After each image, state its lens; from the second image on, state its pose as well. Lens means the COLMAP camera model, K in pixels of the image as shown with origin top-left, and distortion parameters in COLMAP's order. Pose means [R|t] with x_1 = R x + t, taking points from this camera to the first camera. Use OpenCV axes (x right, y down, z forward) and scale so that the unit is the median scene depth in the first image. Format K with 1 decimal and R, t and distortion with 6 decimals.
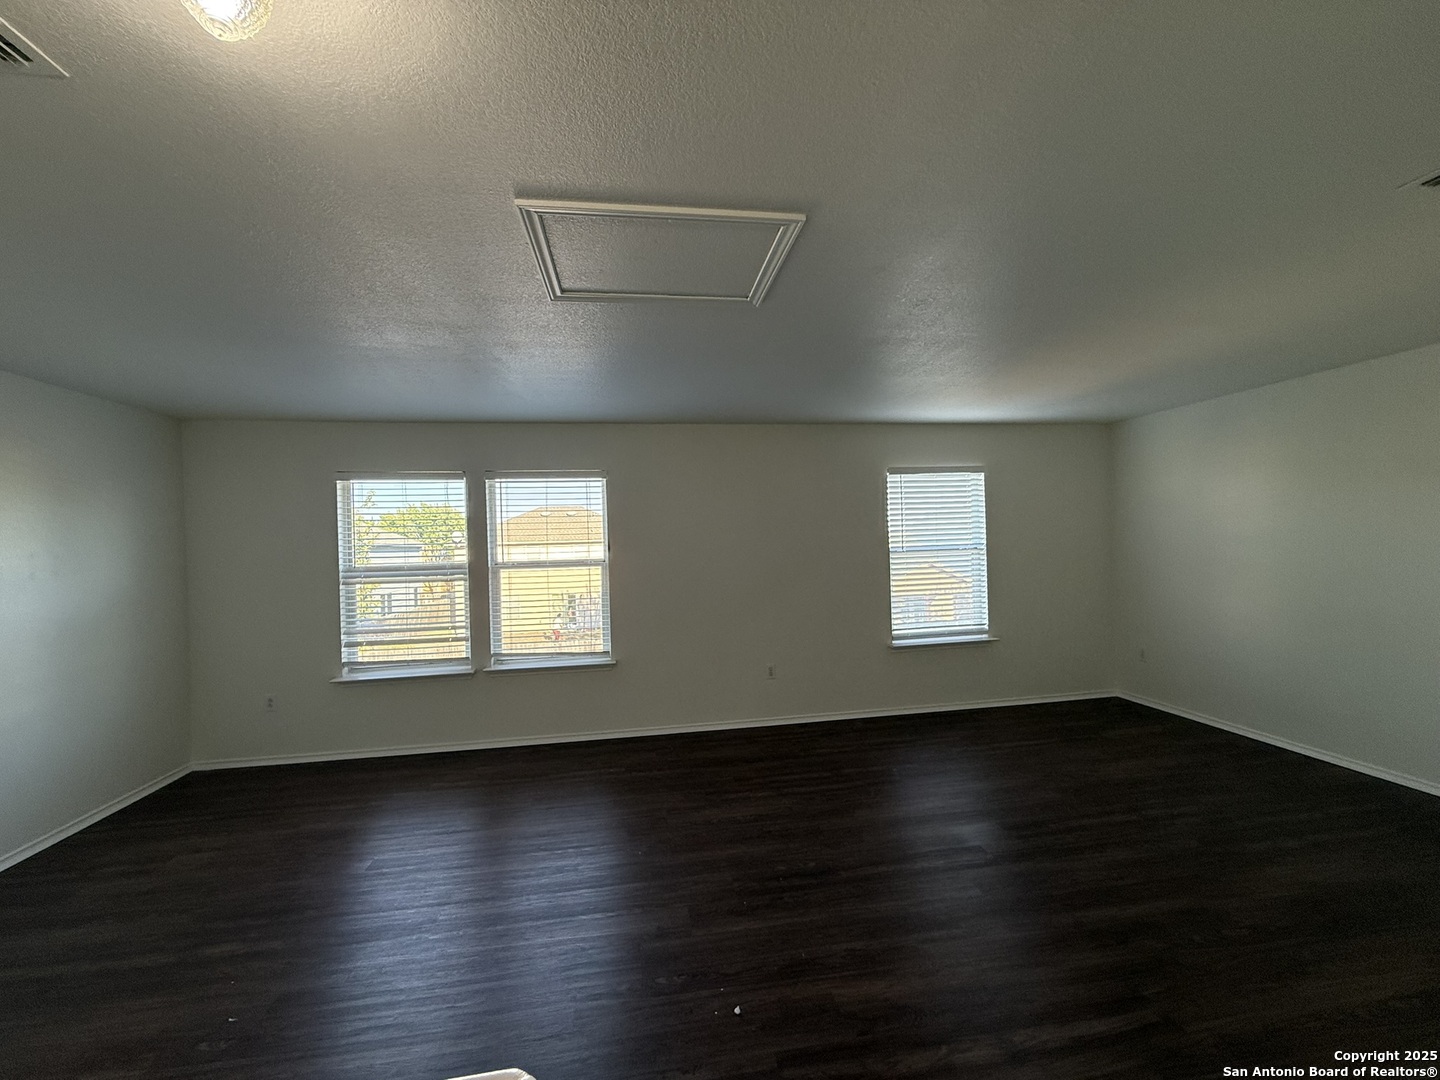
lens RADIAL K [[574.9, 0, 720.0], [0, 574.9, 540.0], [0, 0, 1]] dist [0.000245, -0.000095]
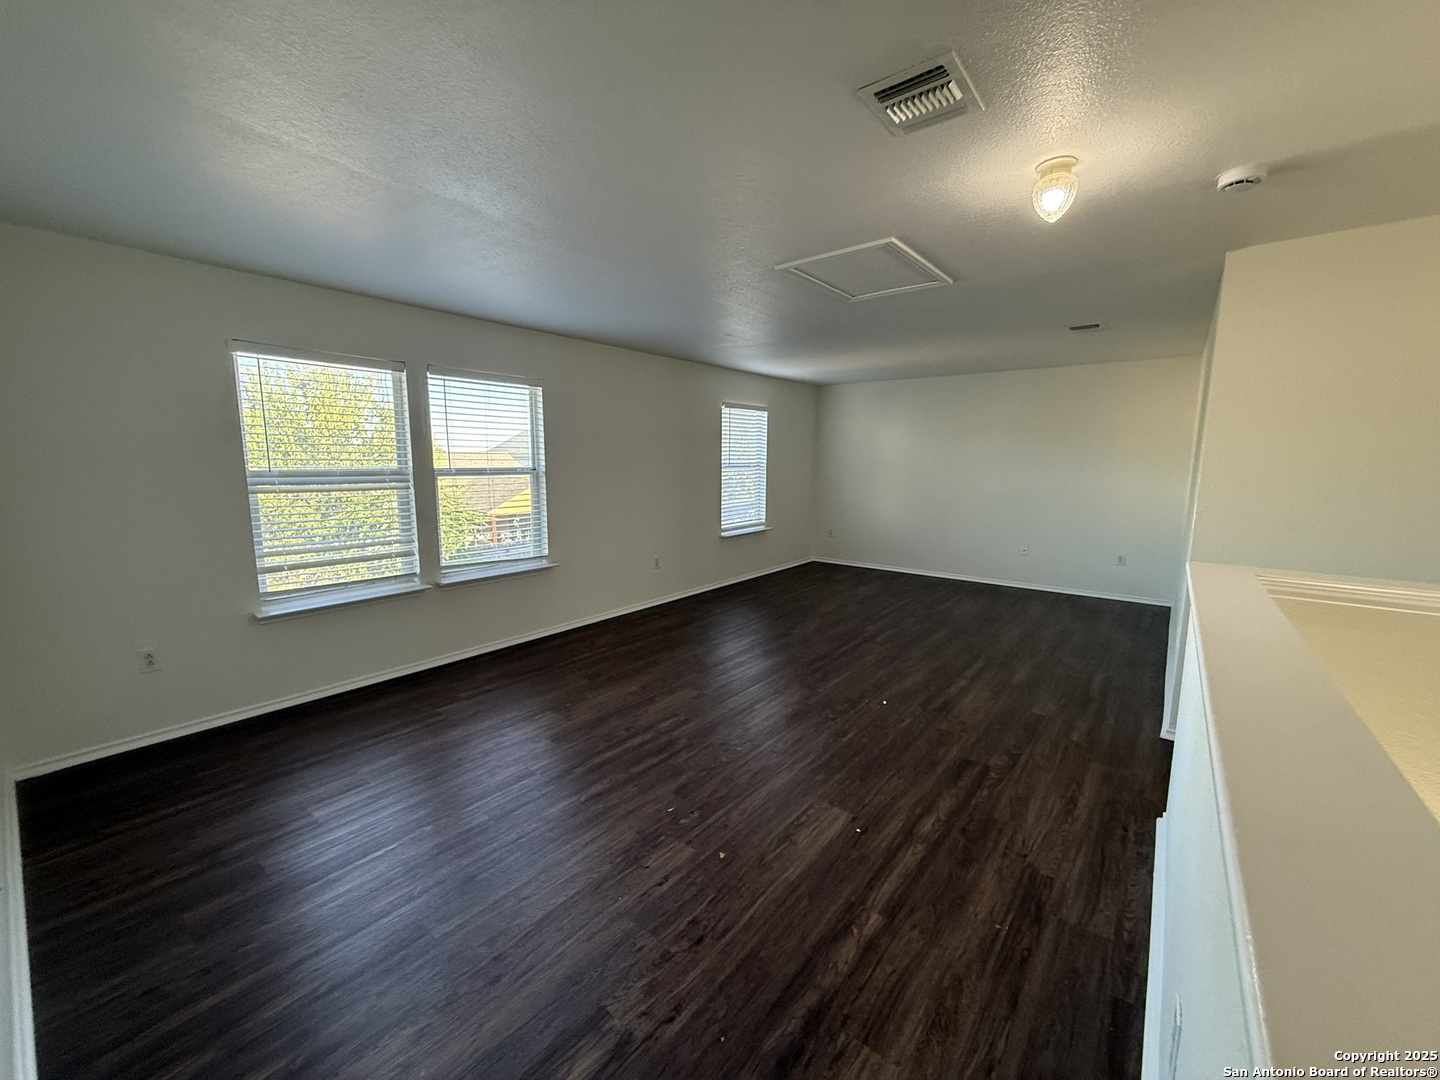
lens RADIAL K [[575.1, 0, 689.4], [0, 575.1, 543.0], [0, 0, 1]] dist [0.000386, 0.000020]
pose [[0.753770, -0.067131, 0.653700, -0.694913], [-0.012606, 0.993108, 0.116522, 0.045064], [-0.657017, -0.096071, 0.747729, 0.038500]]
